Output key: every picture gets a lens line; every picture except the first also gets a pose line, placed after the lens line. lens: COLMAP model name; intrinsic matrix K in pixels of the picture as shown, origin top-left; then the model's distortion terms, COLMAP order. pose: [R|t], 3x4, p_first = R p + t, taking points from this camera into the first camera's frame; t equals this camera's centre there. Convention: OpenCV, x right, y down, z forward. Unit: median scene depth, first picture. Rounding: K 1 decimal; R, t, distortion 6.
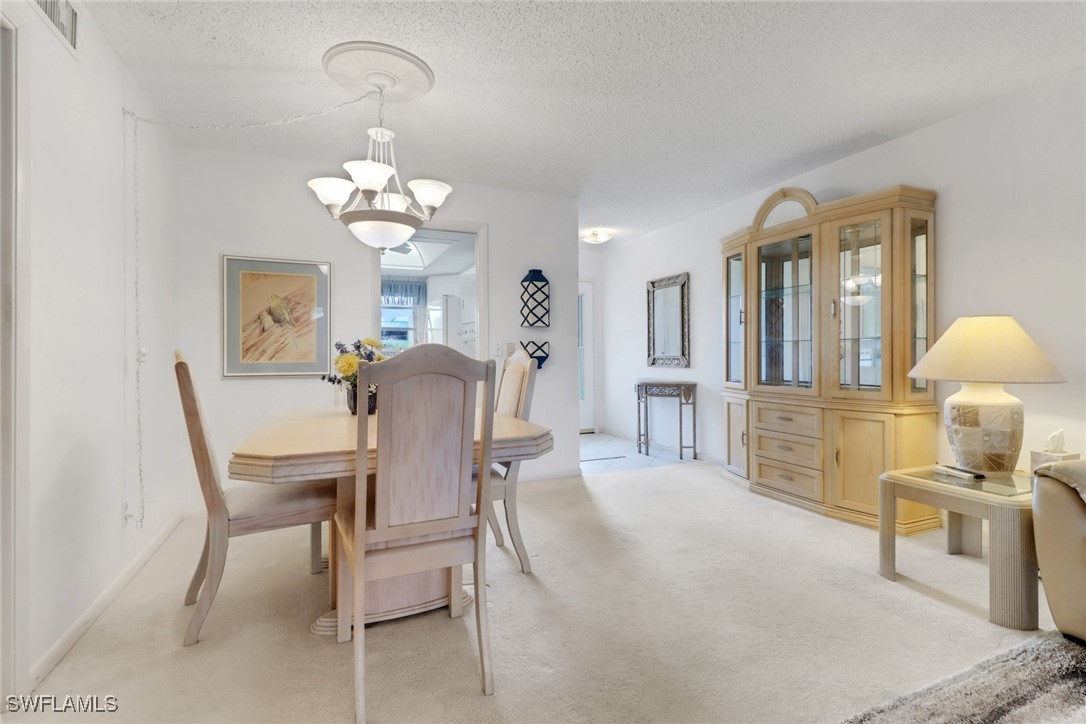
lens RADIAL K [[508.8, 0, 554.5], [0, 508.8, 353.8], [0, 0, 1]] dist [0.016074, -0.011650]
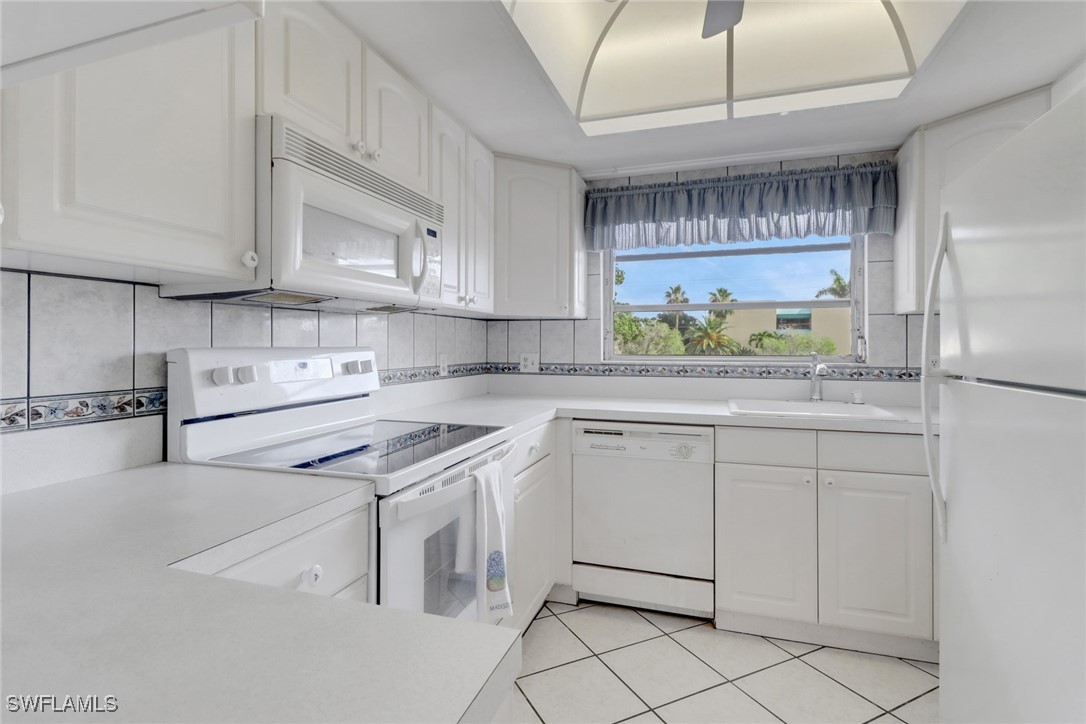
lens RADIAL K [[525.2, 0, 546.6], [0, 525.2, 342.7], [0, 0, 1]] dist [0.021653, -0.012480]
pose [[0.737996, 0.005561, -0.674782, -0.305913], [-0.007654, 0.999971, -0.000131, -0.031212], [0.674761, 0.005262, 0.738017, 0.965030]]
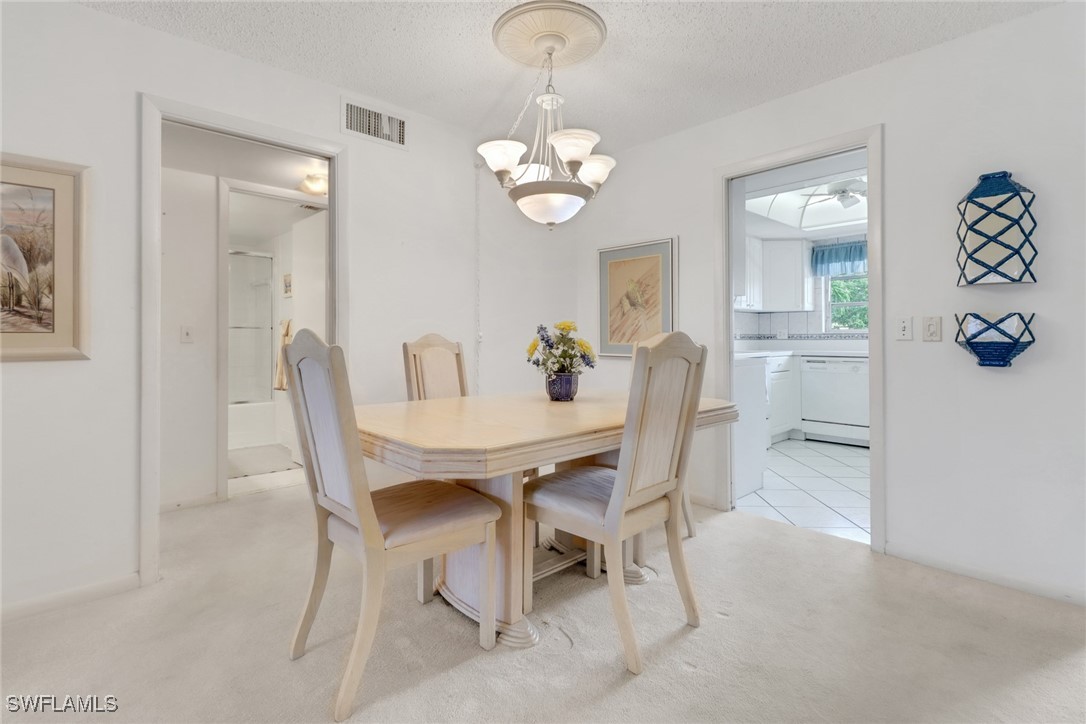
lens RADIAL K [[525.2, 0, 533.4], [0, 525.2, 336.2], [0, 0, 1]] dist [0.021653, -0.012480]
pose [[0.313830, 0.002481, -0.949476, 0.330933], [0.000881, 0.999995, 0.002904, -0.002852], [0.949479, -0.001748, 0.313826, 0.396051]]
